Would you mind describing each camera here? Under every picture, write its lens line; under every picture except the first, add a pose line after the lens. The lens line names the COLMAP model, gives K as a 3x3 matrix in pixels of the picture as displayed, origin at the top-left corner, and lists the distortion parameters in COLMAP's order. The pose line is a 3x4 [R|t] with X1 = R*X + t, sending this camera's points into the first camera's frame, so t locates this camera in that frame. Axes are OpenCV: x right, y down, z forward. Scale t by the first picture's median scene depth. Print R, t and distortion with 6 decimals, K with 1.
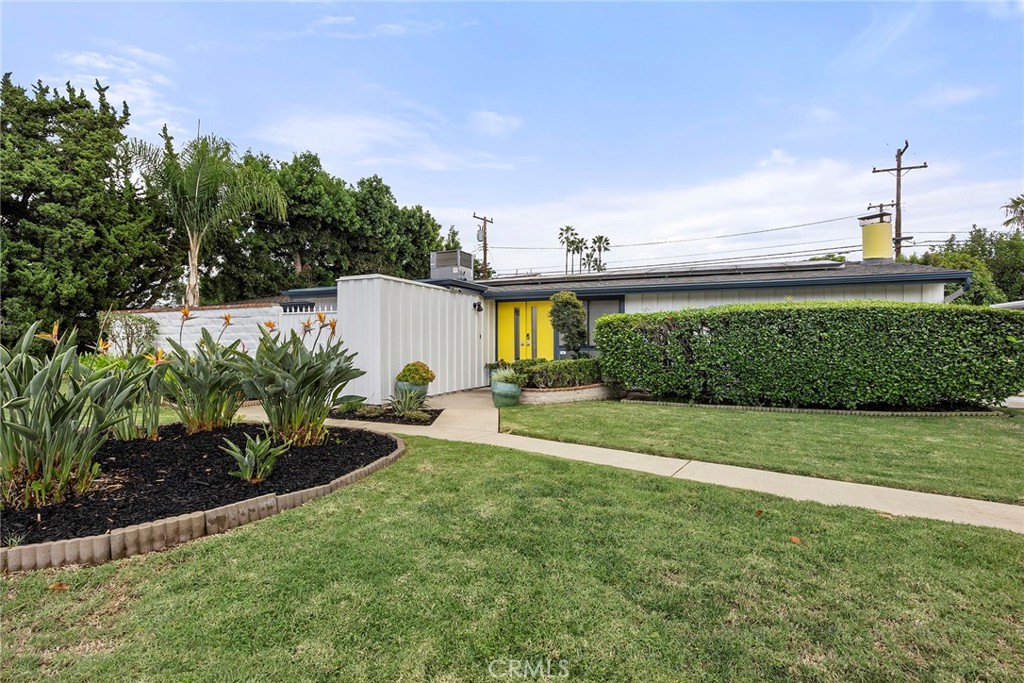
lens RADIAL K [[468.2, 0, 515.6], [0, 468.2, 331.4], [0, 0, 1]] dist [-0.015803, -0.000179]
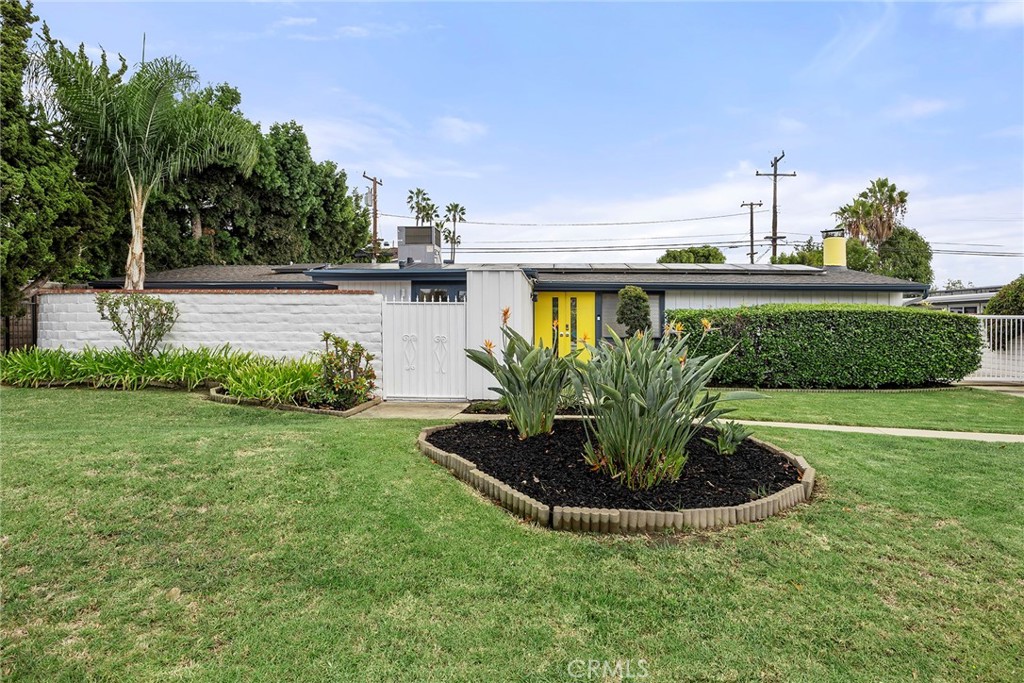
lens RADIAL K [[549.1, 0, 528.2], [0, 549.1, 311.2], [0, 0, 1]] dist [-0.005115, -0.001045]
pose [[0.934407, 0.017598, 0.355772, -0.252188], [-0.017286, 0.999842, -0.004056, -0.009232], [-0.355787, -0.002360, 0.934564, -0.032231]]
